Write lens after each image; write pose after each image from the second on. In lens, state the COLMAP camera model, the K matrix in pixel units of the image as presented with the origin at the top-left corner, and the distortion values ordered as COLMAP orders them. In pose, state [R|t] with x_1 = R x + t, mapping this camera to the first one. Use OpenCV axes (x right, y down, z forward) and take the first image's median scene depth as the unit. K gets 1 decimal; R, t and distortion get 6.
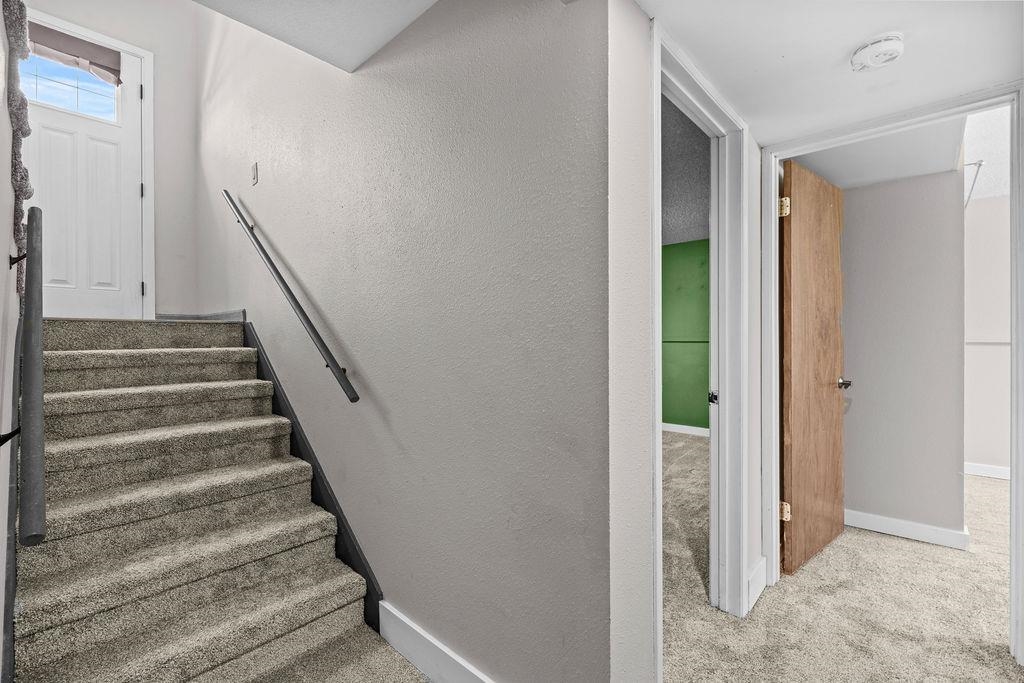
lens RADIAL K [[452.1, 0, 511.5], [0, 452.1, 352.8], [0, 0, 1]] dist [0.000790, -0.000088]
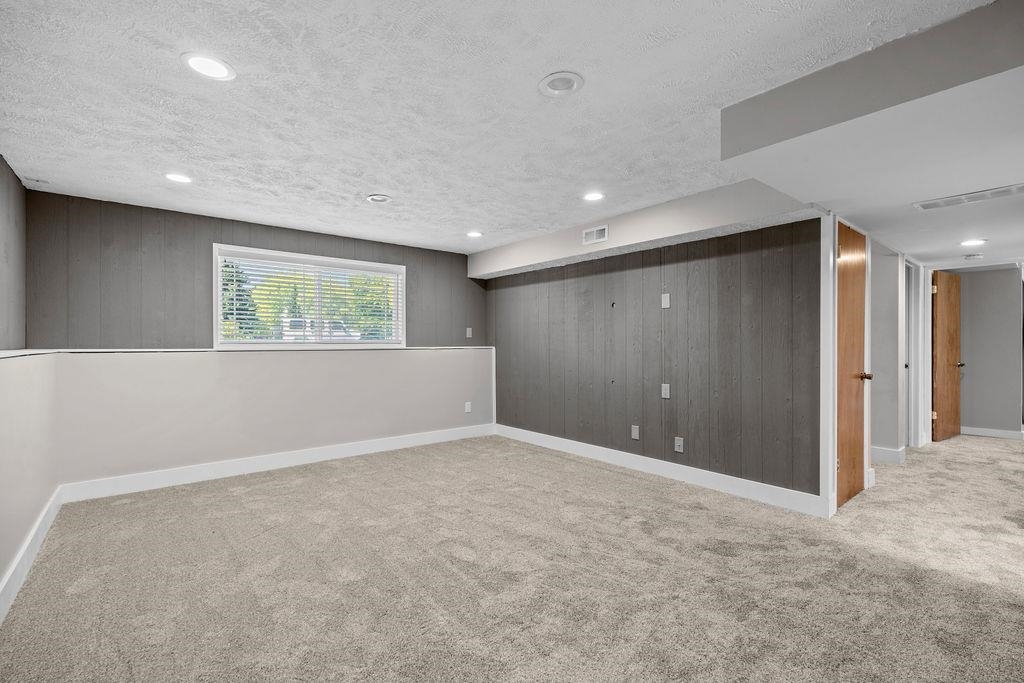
lens RADIAL K [[453.6, 0, 512.0], [0, 453.6, 341.5], [0, 0, 1]] dist [-0.003344, -0.000364]
pose [[0.990582, 0.007660, -0.136705, -1.284496], [-0.008770, 0.999933, -0.007517, -0.005977], [0.136638, 0.008645, 0.990583, -1.680691]]
